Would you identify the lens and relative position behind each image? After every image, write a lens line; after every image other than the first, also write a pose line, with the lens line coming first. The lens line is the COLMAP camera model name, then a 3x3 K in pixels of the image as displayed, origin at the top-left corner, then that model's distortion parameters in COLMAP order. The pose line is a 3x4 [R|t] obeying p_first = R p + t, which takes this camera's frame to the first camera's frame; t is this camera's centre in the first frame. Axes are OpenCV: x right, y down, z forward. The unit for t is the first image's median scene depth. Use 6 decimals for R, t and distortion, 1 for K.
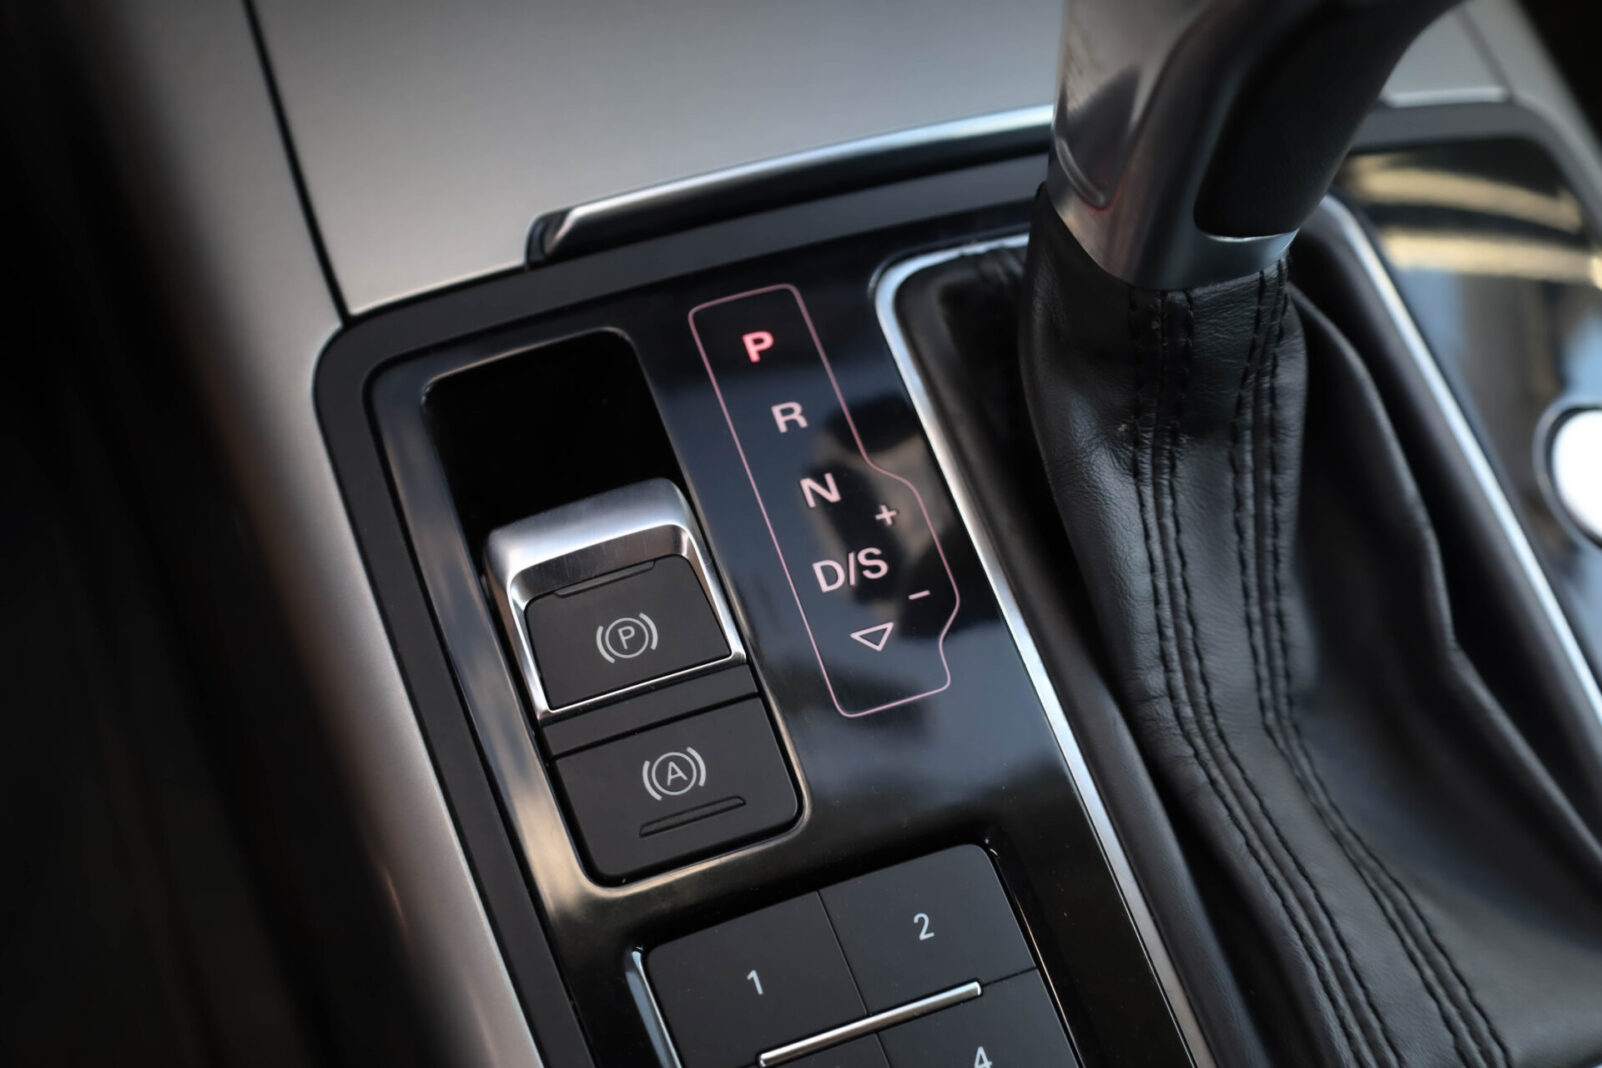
lens RADIAL K [[1603.0, 0, 799.2], [0, 1603.0, 527.3], [0, 0, 1]] dist [-0.017622, 0.000000]
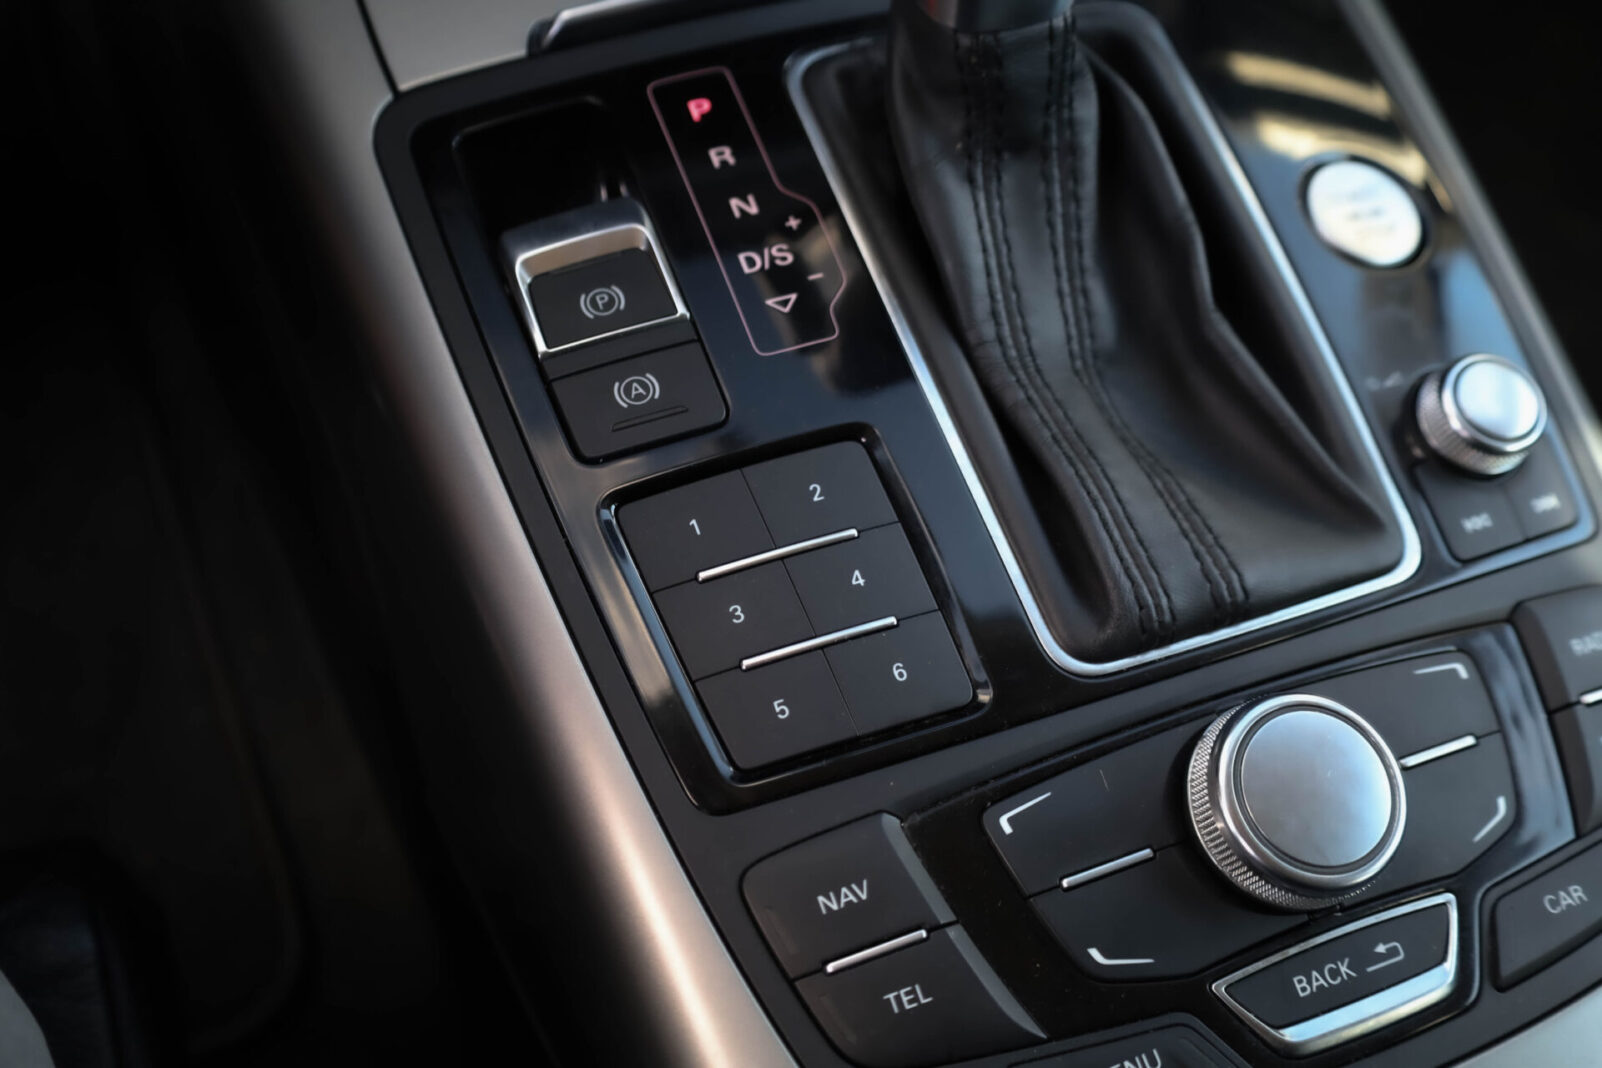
lens RADIAL K [[1603.0, 0, 802.9], [0, 1603.0, 540.8], [0, 0, 1]] dist [-0.017622, 0.000000]
pose [[0.999643, -0.020661, -0.016925, 0.083673], [0.020411, 0.999681, -0.014852, 0.294614], [0.017226, 0.014501, 0.999746, -0.372929]]
